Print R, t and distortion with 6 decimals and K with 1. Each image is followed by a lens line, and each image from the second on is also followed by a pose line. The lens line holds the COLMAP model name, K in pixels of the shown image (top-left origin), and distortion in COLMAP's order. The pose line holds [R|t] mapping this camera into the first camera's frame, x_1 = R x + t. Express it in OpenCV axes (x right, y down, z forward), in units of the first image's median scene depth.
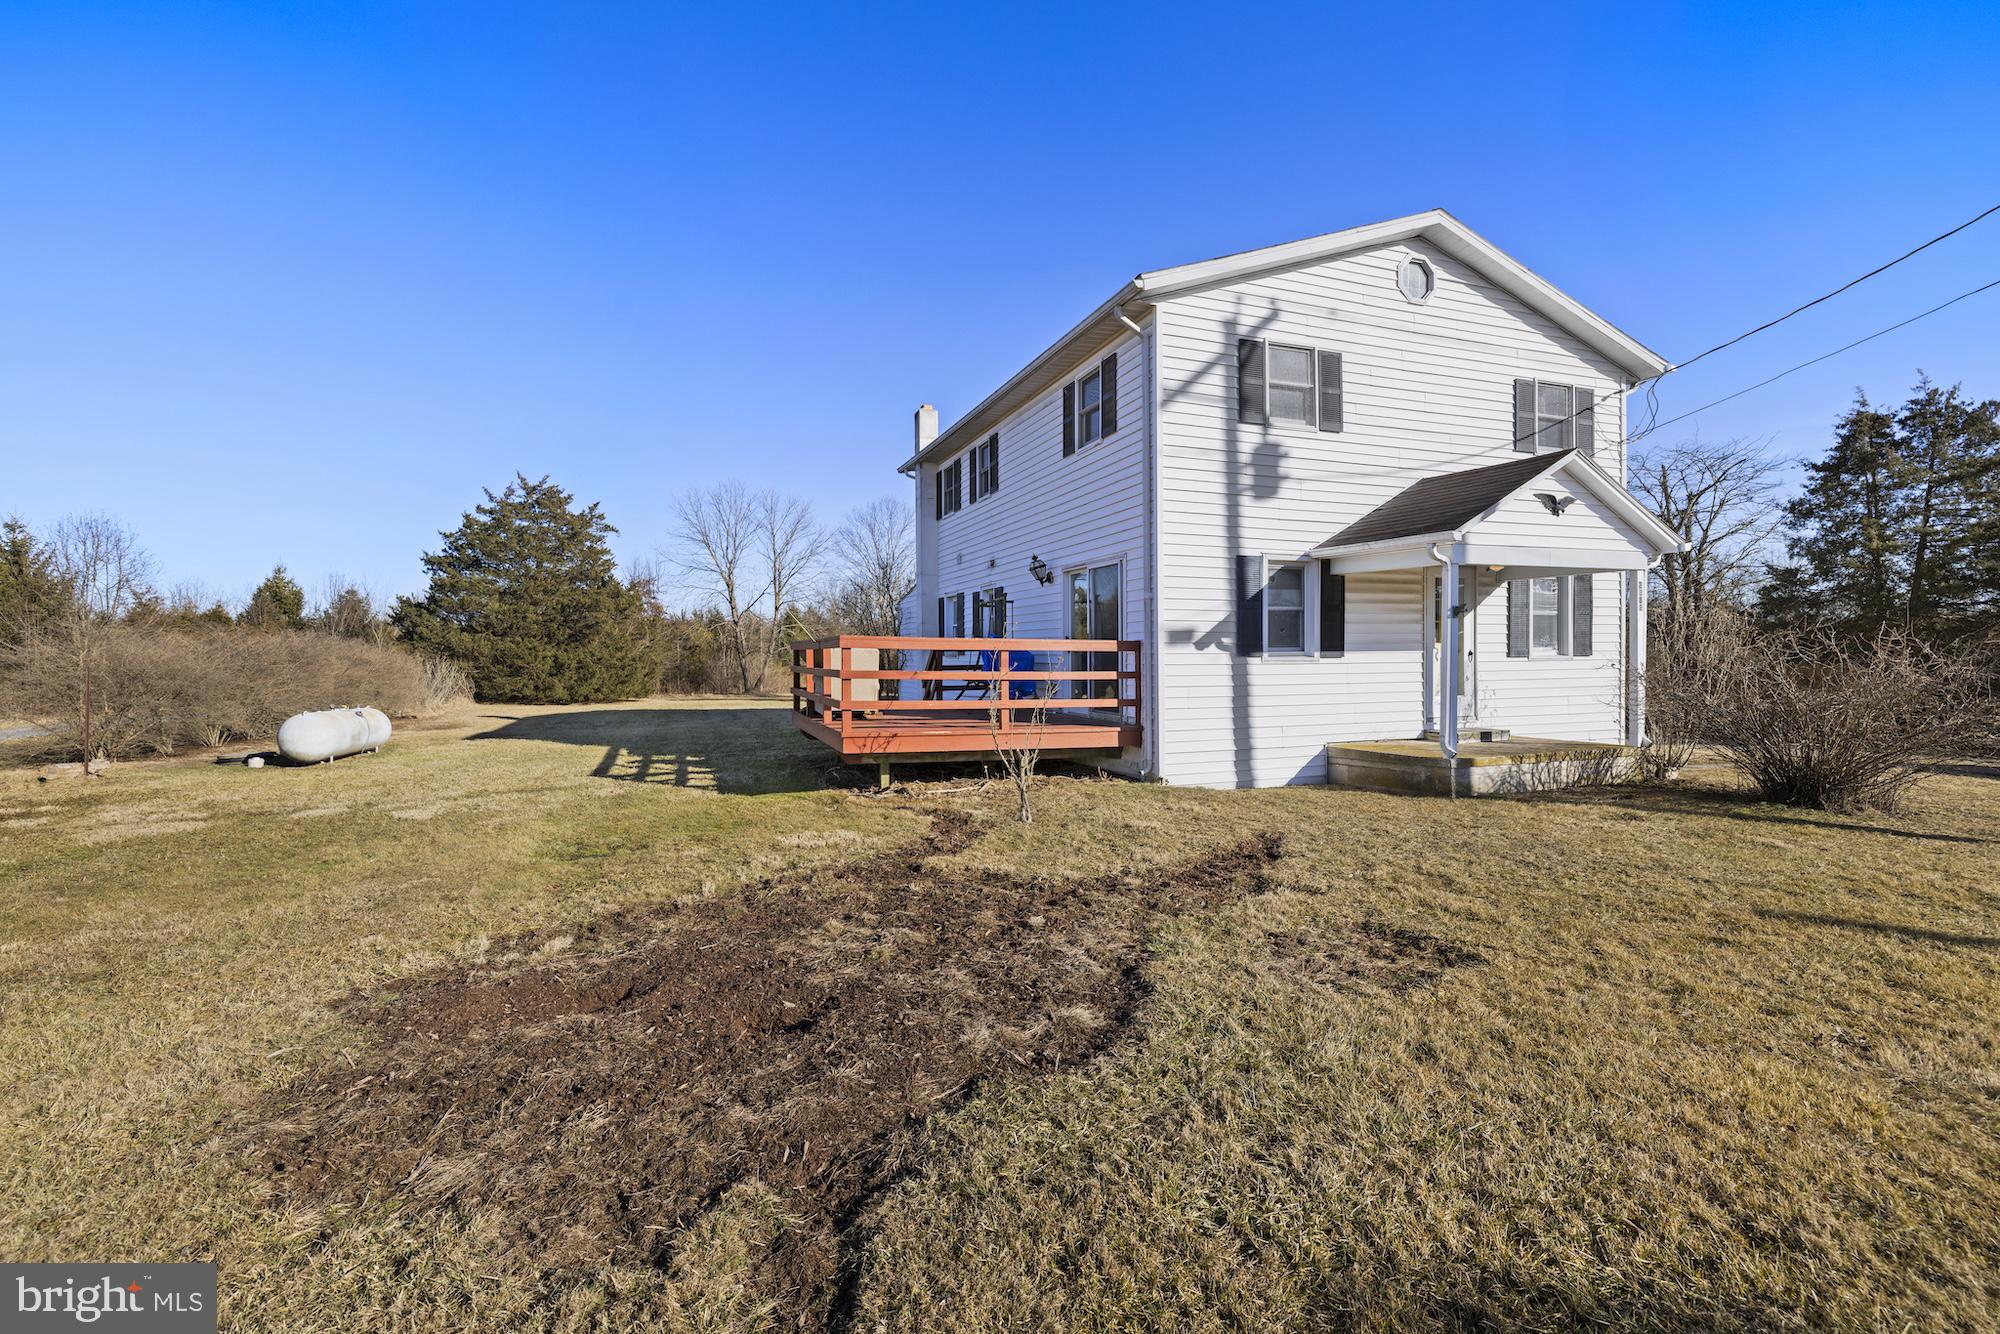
lens RADIAL K [[851.0, 0, 993.3], [0, 851.0, 640.3], [0, 0, 1]] dist [-0.000761, 0.000005]
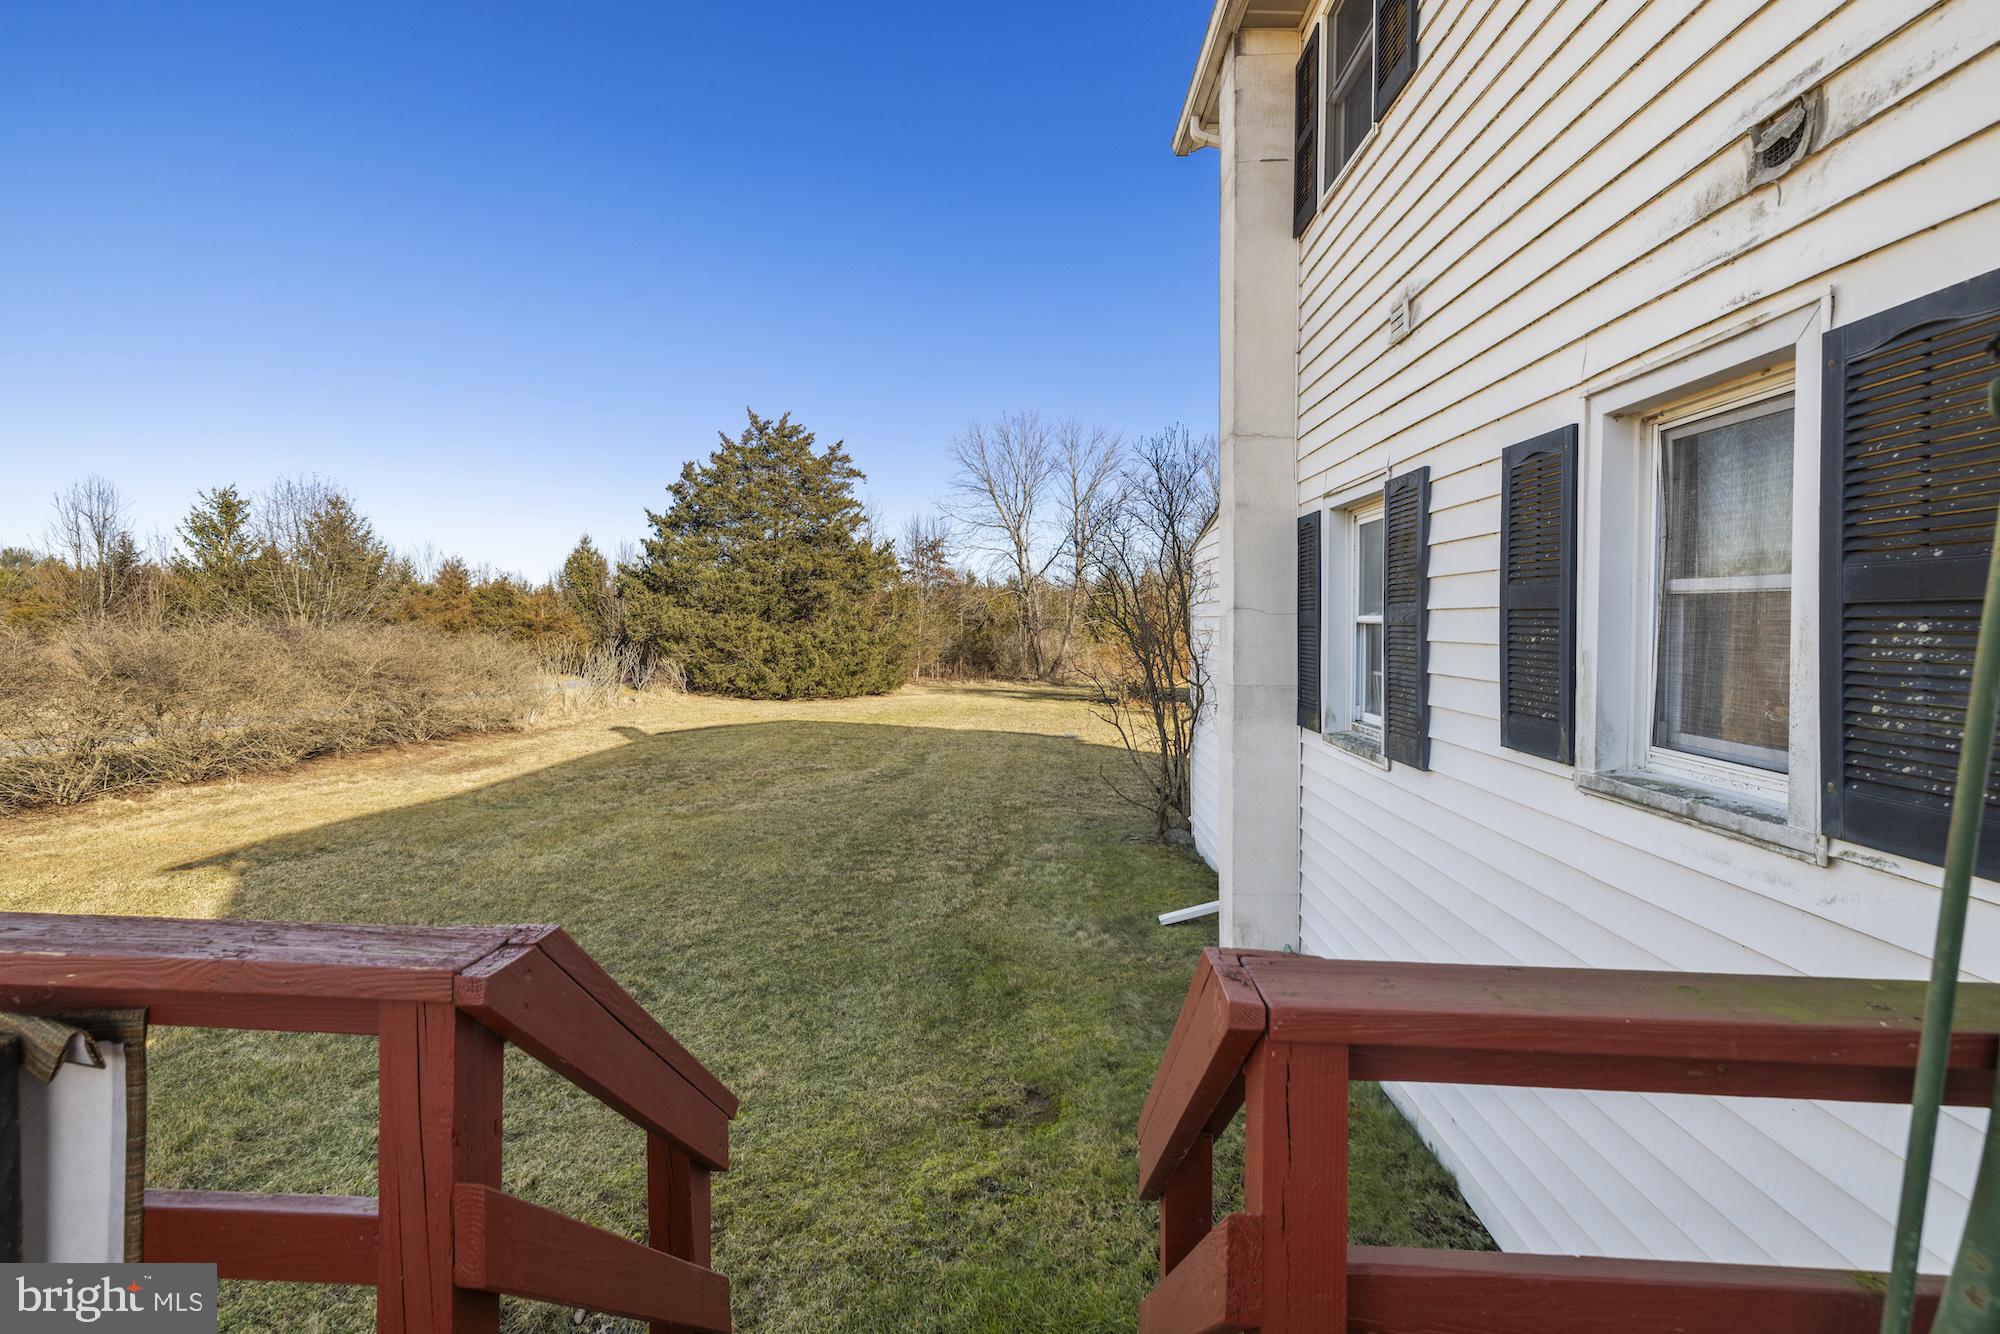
lens RADIAL K [[849.9, 0, 965.4], [0, 849.9, 614.8], [0, 0, 1]] dist [-0.000513, 0.000139]
pose [[0.902967, 0.007948, -0.429636, -0.022419], [-0.003145, 0.999924, 0.011889, -0.011467], [0.429698, -0.009384, 0.902924, 0.368670]]
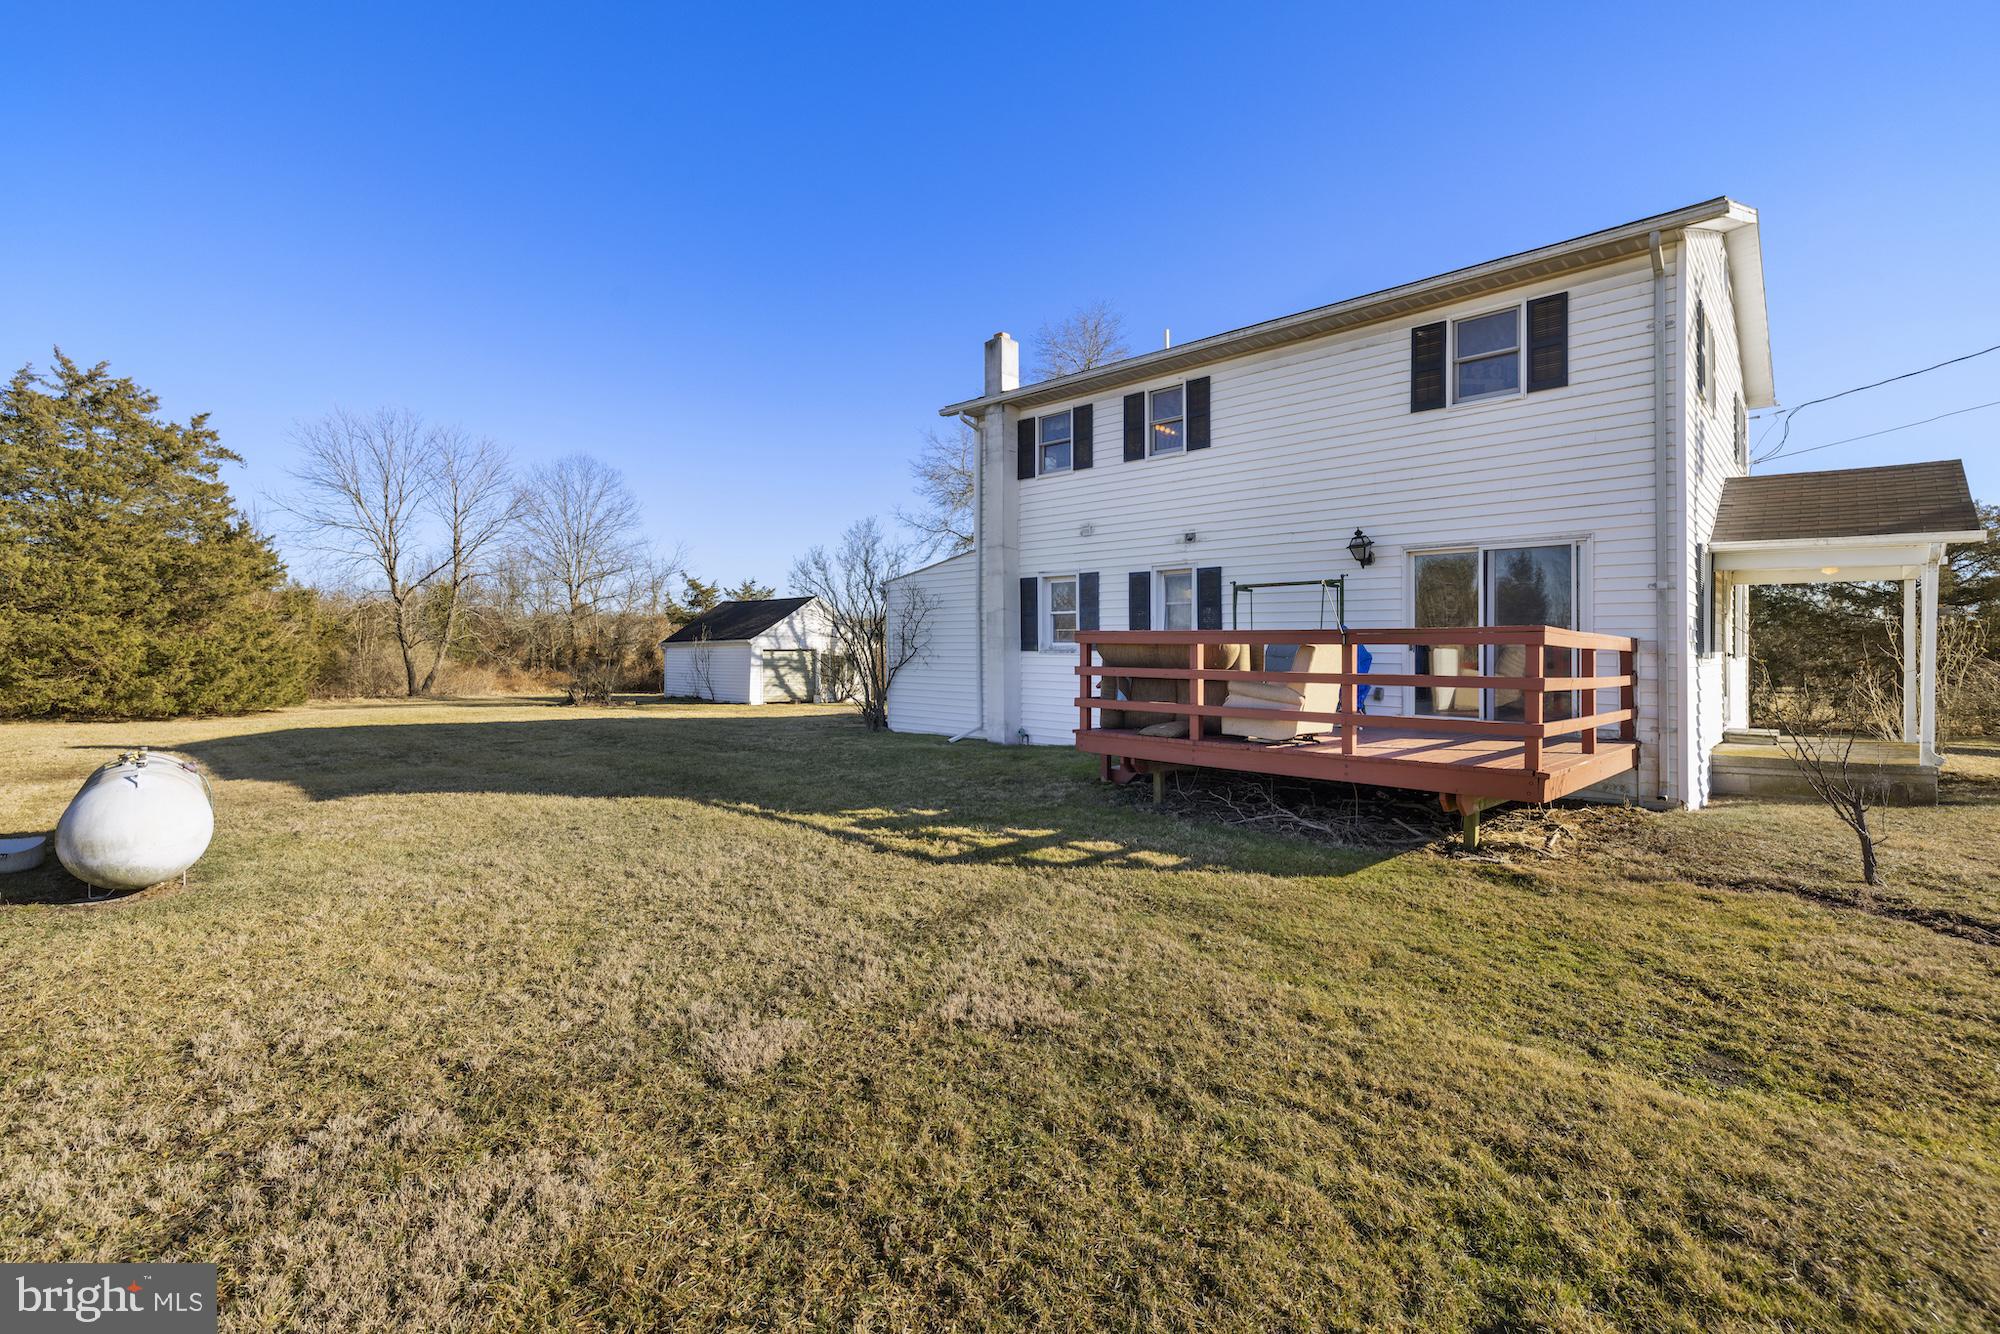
lens RADIAL K [[849.9, 0, 965.4], [0, 849.9, 614.8], [0, 0, 1]] dist [-0.000513, 0.000139]
pose [[0.901931, 0.023515, 0.431240, -0.233518], [-0.015113, 0.999624, -0.022900, 0.001904], [-0.431617, 0.014136, 0.901946, 0.160265]]
